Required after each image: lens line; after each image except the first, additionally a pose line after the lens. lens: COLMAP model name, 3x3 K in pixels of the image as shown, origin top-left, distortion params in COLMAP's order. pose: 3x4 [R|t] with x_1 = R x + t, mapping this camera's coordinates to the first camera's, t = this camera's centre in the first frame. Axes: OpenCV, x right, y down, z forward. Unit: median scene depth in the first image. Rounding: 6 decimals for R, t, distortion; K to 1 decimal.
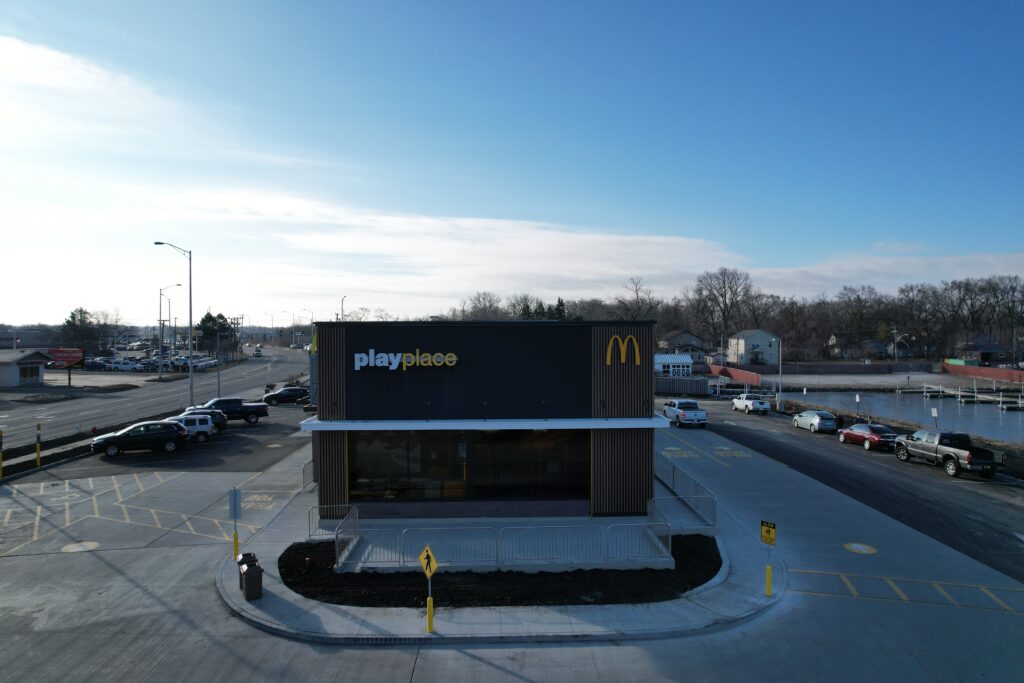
lens RADIAL K [[661.5, 0, 512.0], [0, 661.5, 341.5], [0, 0, 1]] dist [-0.085251, 0.068075]
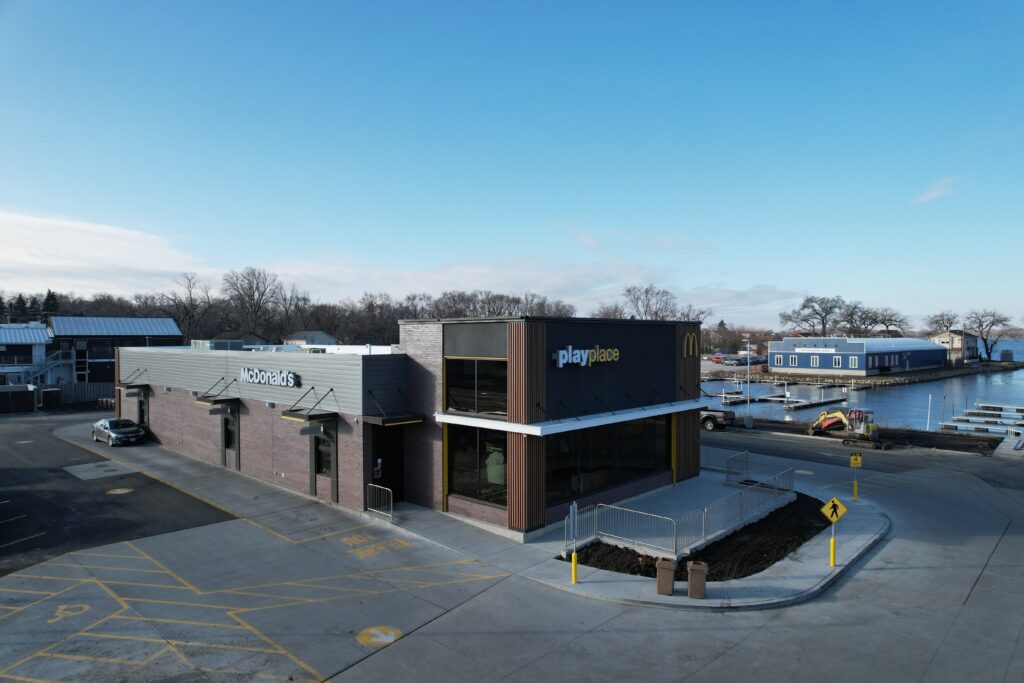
lens RADIAL K [[661.5, 0, 512.0], [0, 661.5, 341.5], [0, 0, 1]] dist [-0.085251, 0.068075]
pose [[0.698542, -0.002221, 0.715565, -0.971288], [0.004876, 0.999987, -0.001657, 0.006928], [-0.715552, 0.004647, 0.698544, 0.379840]]
